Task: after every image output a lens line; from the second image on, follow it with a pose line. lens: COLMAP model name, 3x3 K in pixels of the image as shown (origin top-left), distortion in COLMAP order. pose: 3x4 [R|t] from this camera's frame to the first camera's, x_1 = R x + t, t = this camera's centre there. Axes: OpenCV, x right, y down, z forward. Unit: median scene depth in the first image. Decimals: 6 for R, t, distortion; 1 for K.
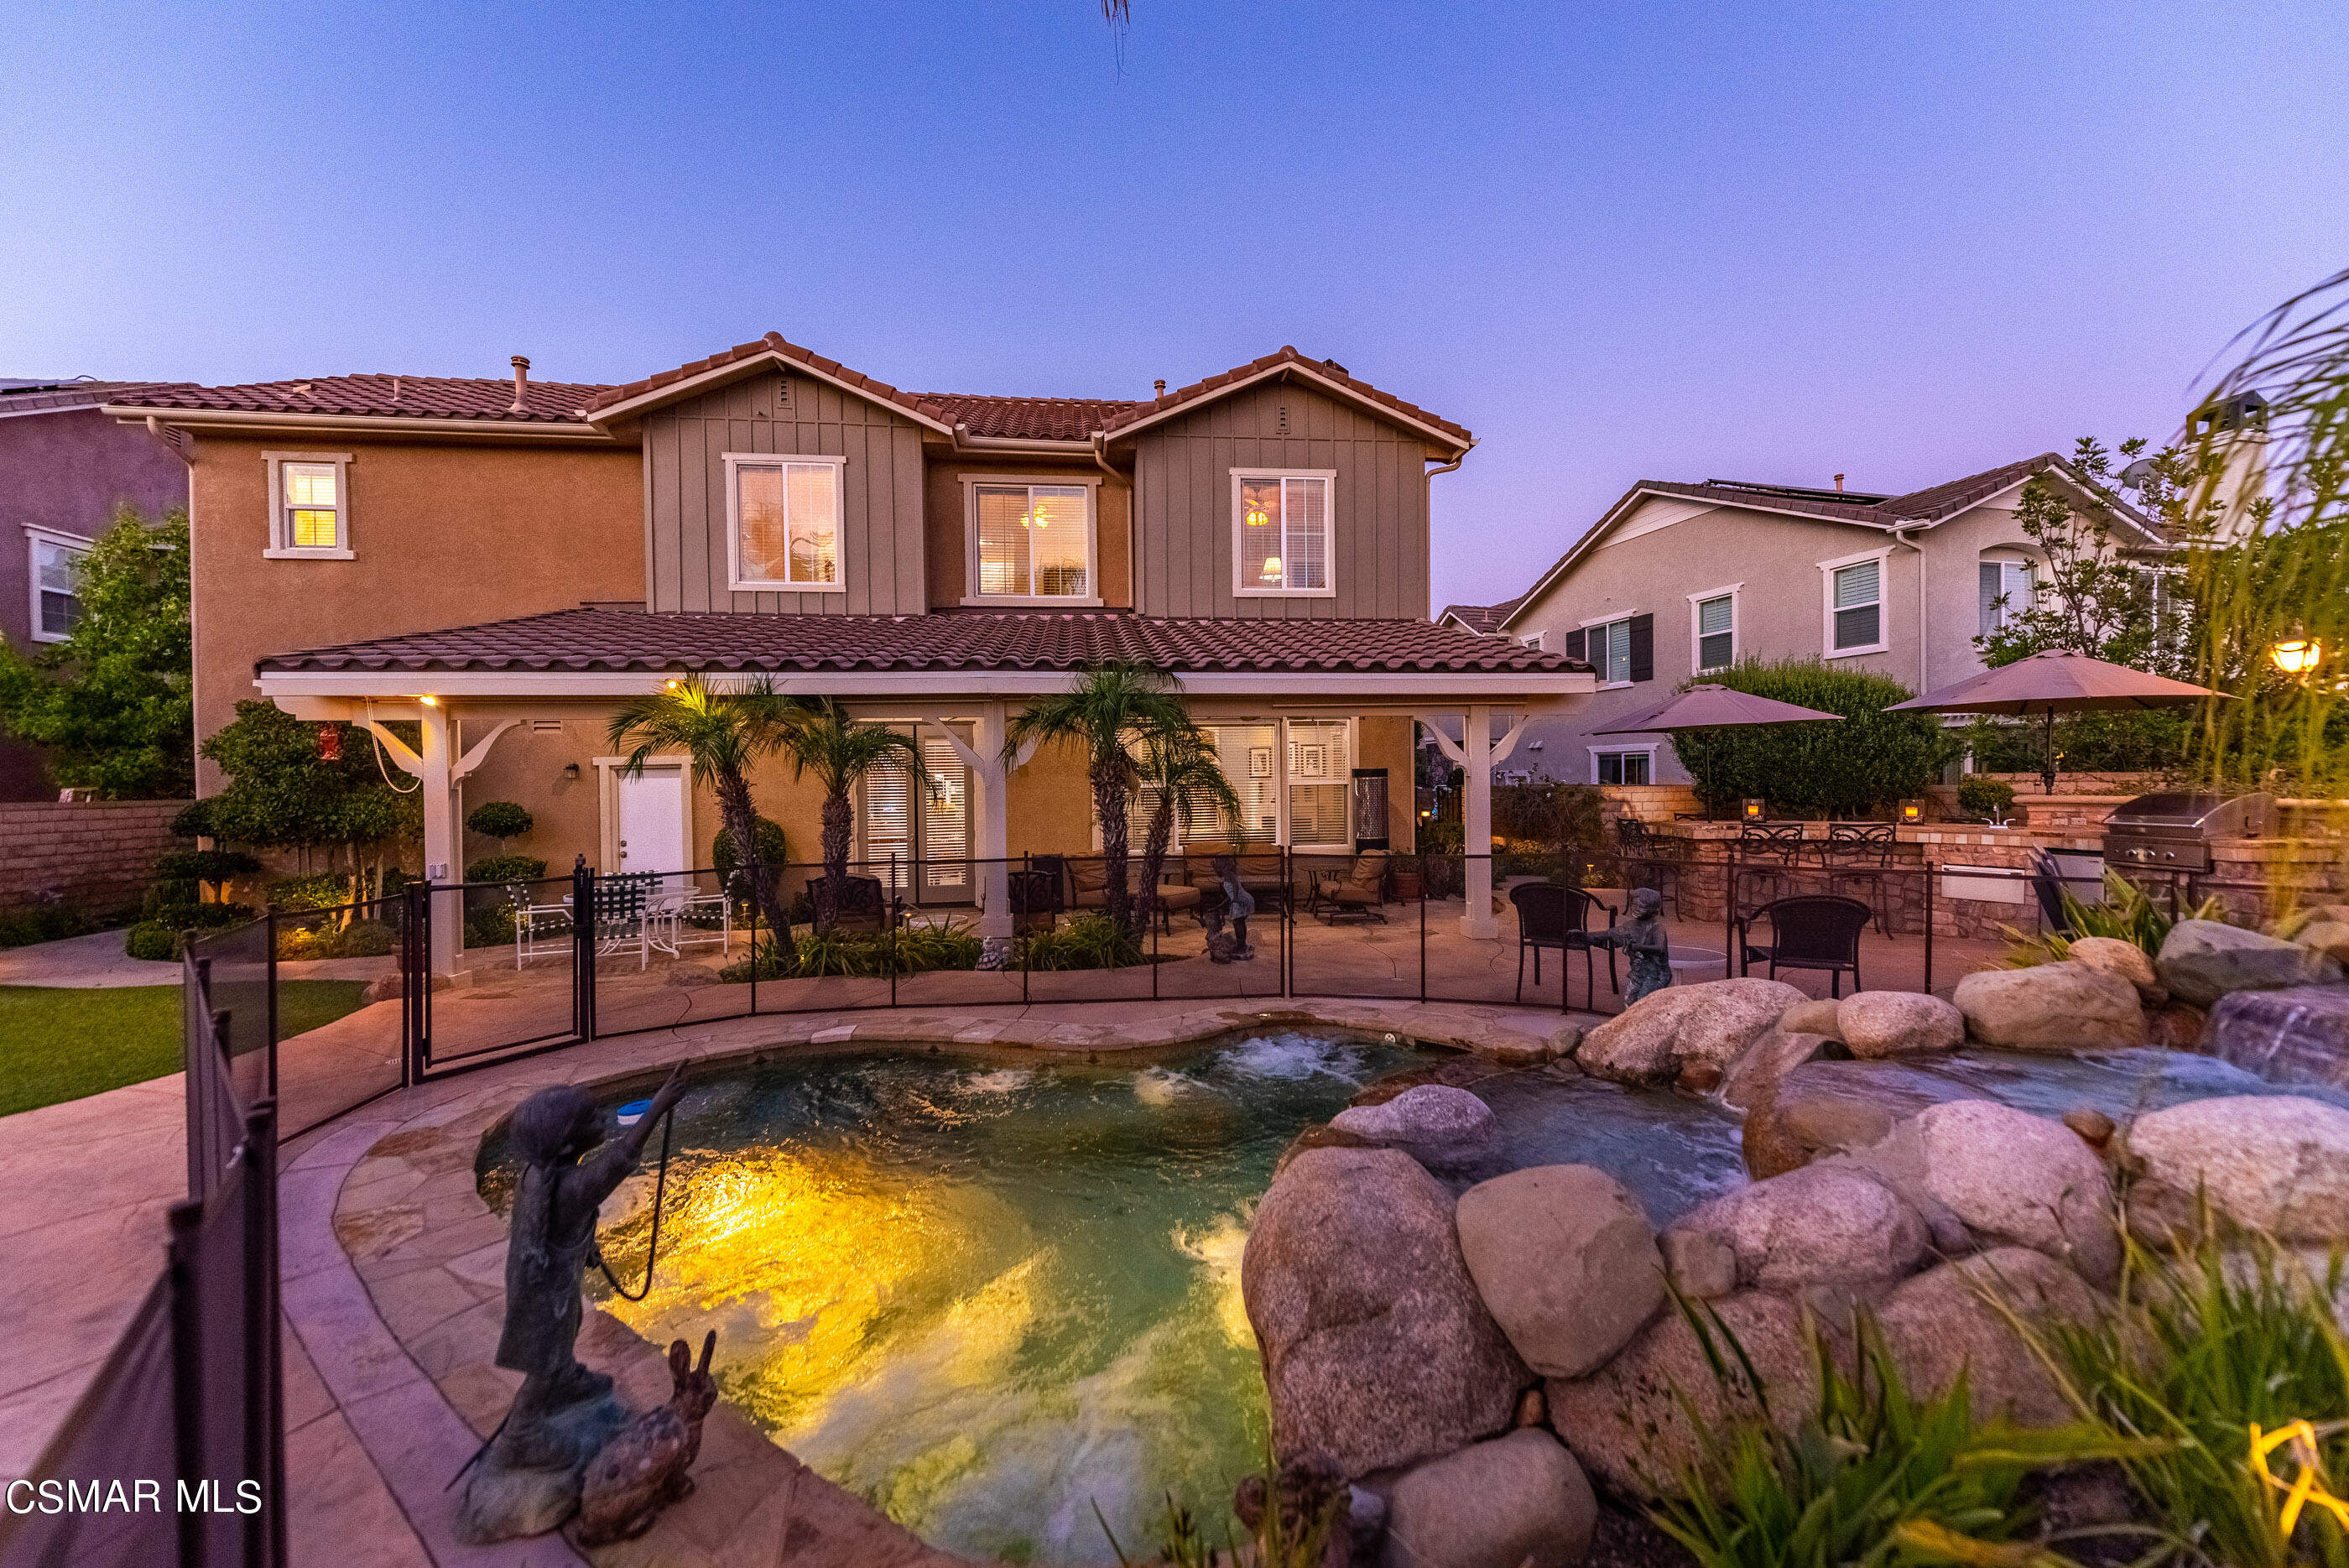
lens RADIAL K [[929.7, 0, 1188.9], [0, 929.7, 773.5], [0, 0, 1]] dist [0.000941, -0.000206]
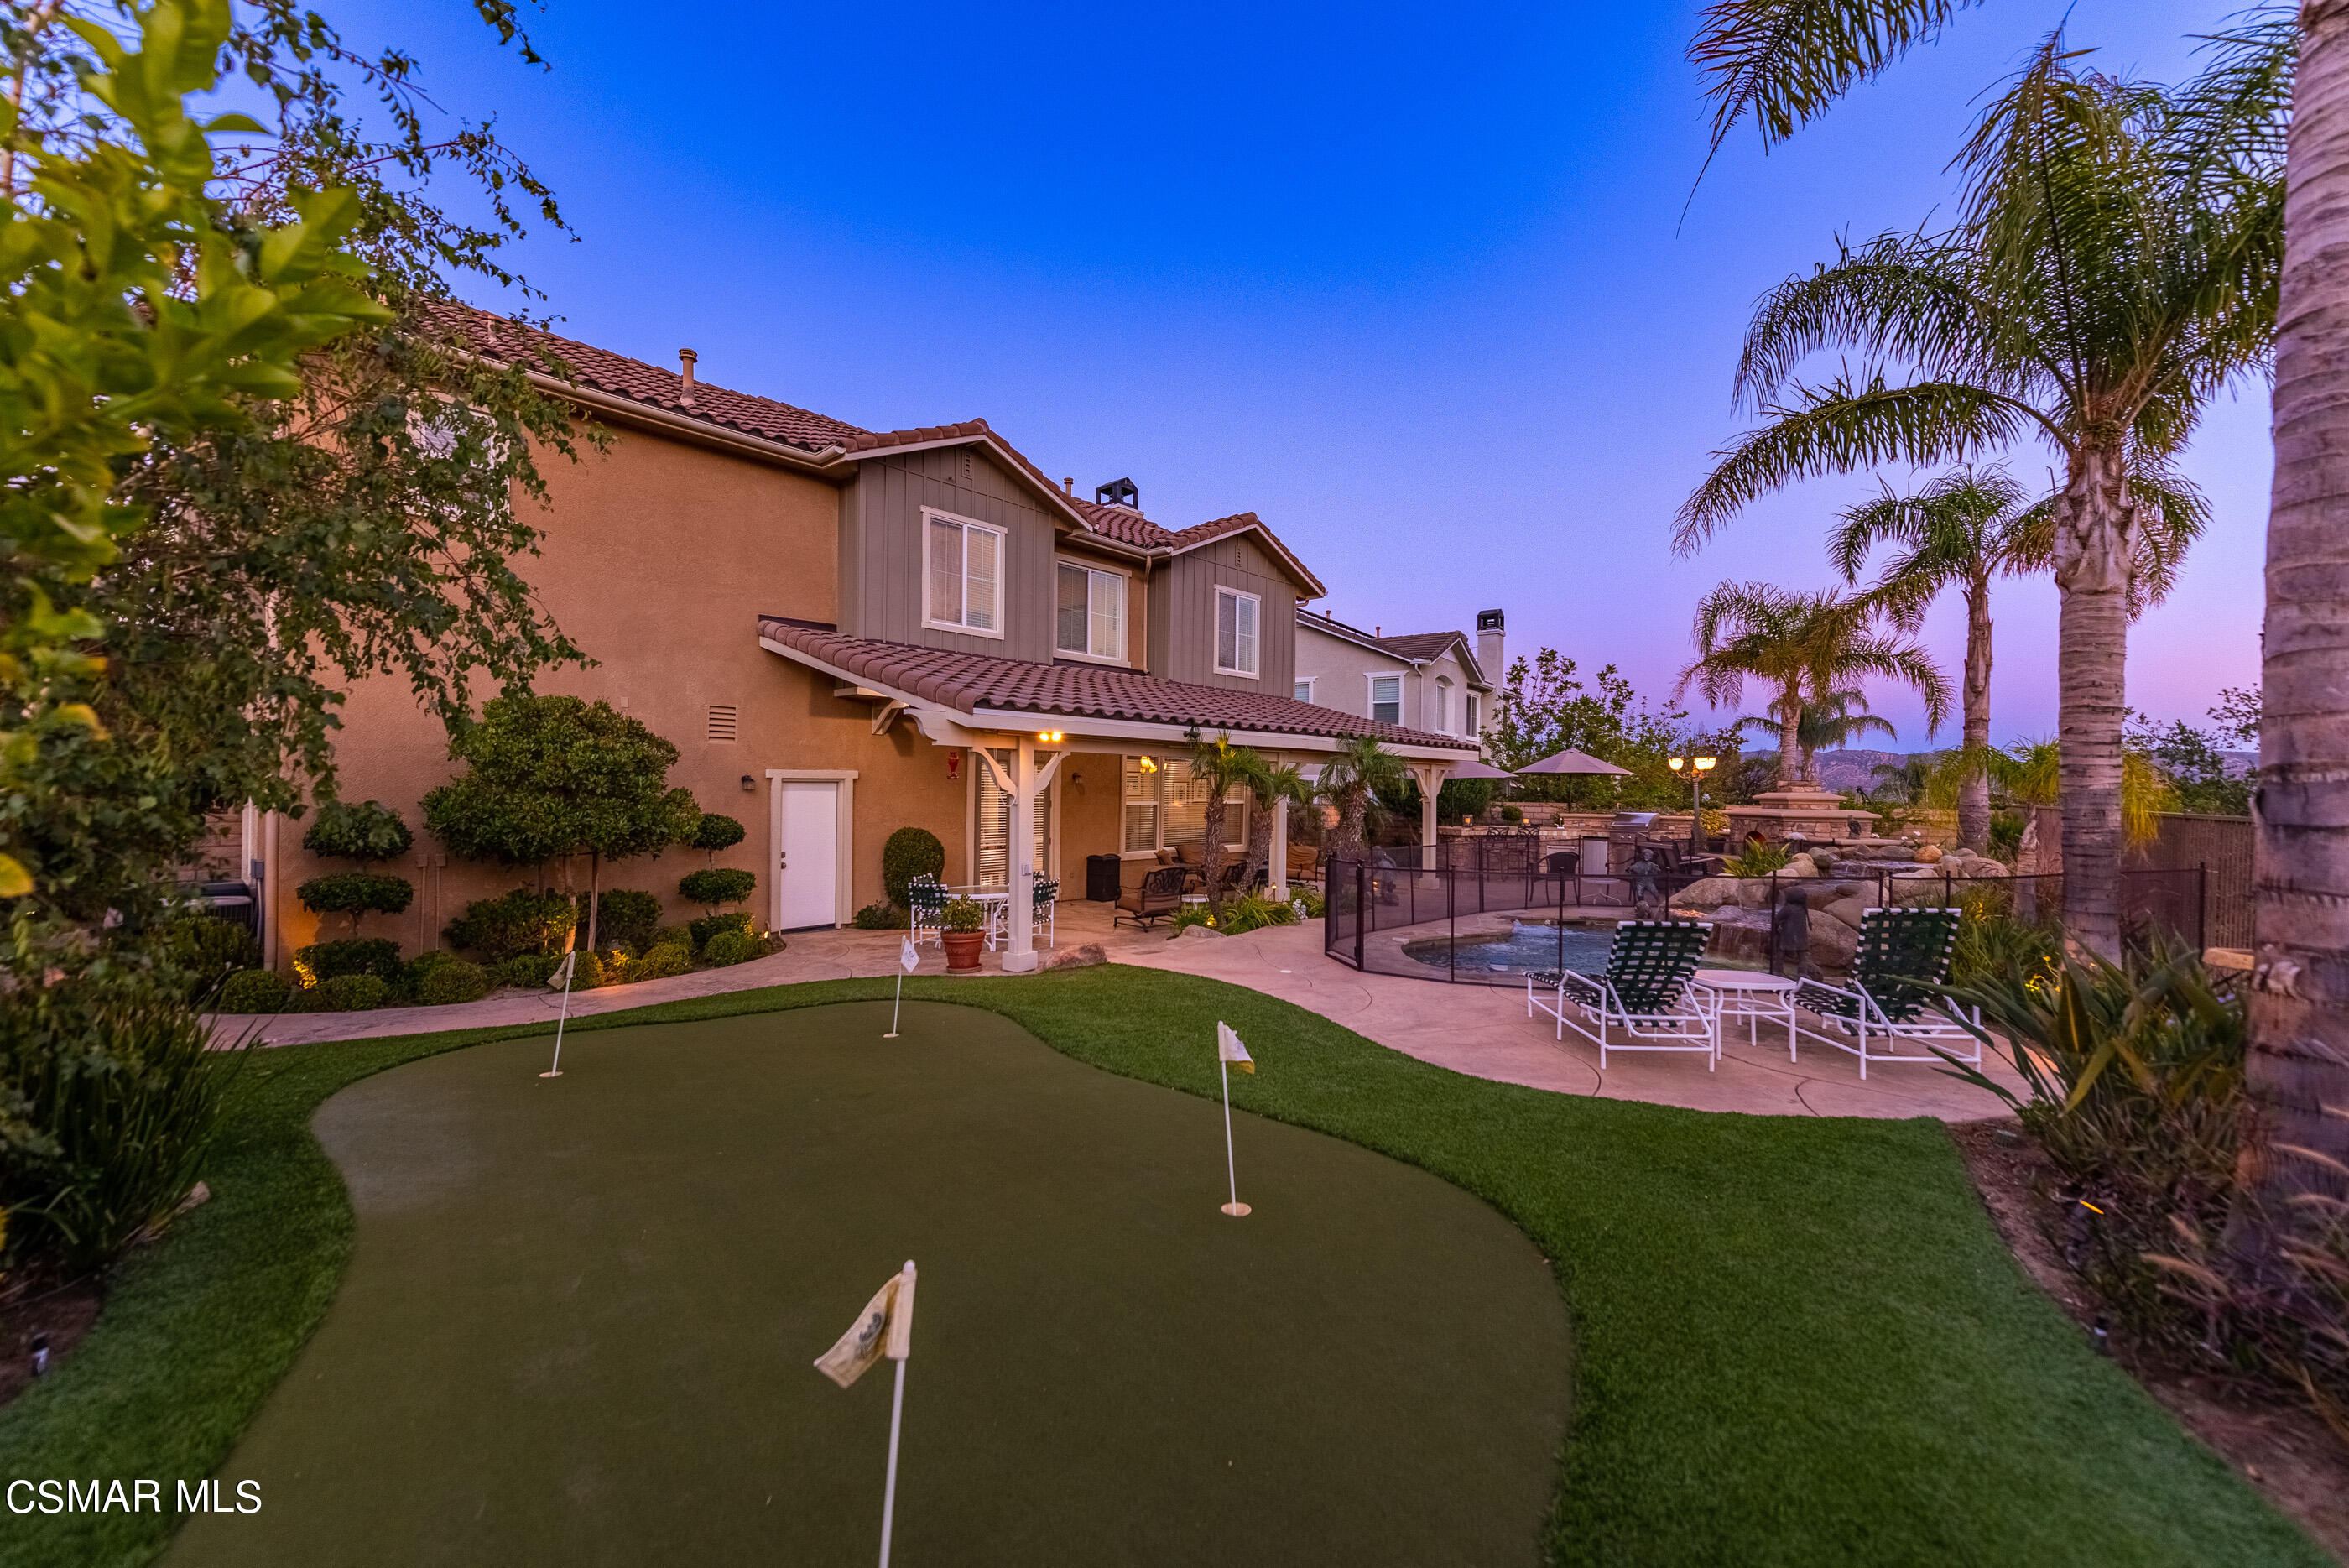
lens RADIAL K [[929.7, 0, 1188.9], [0, 929.7, 773.5], [0, 0, 1]] dist [0.000941, -0.000206]
pose [[0.749185, 0.032735, 0.661551, -0.942525], [-0.023706, 0.999463, -0.022608, -0.000851], [-0.661936, 0.001255, 0.749559, -0.060801]]
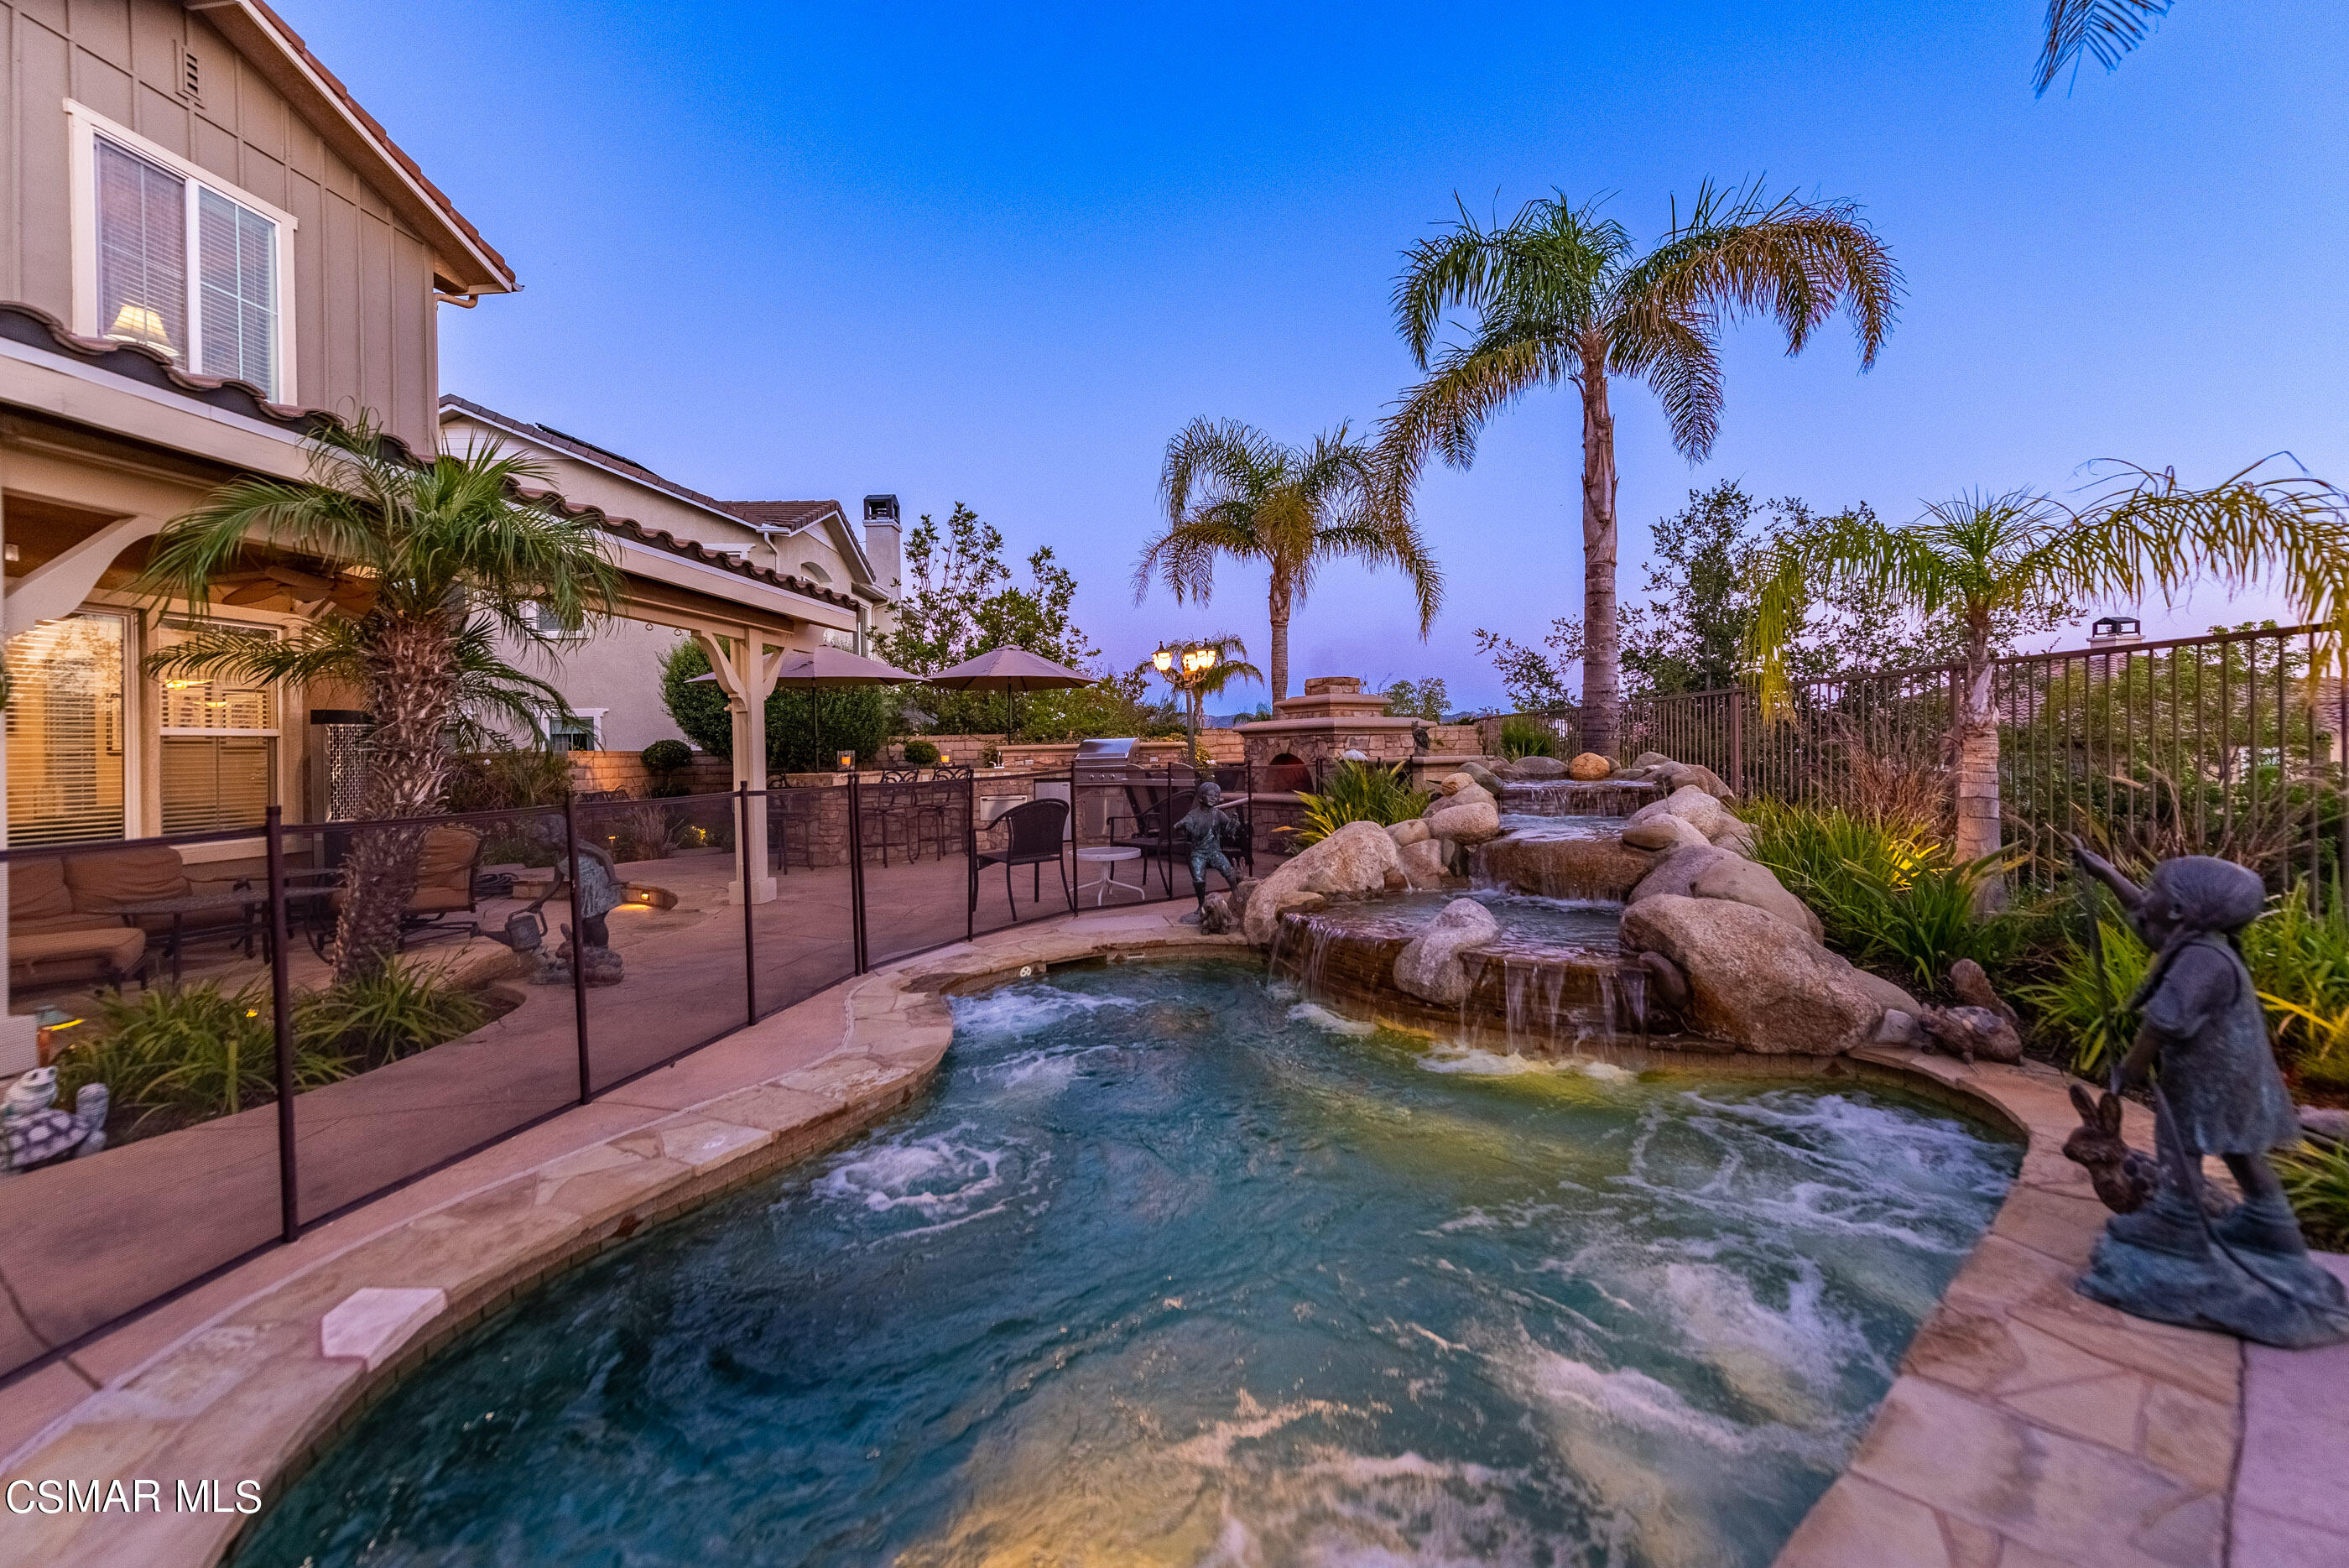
lens RADIAL K [[929.7, 0, 1188.9], [0, 929.7, 773.5], [0, 0, 1]] dist [0.000941, -0.000206]
pose [[0.224287, -0.015635, 0.974398, -0.316007], [0.014312, 0.999816, 0.012748, 0.039362], [-0.974418, 0.011086, 0.224470, 0.300011]]
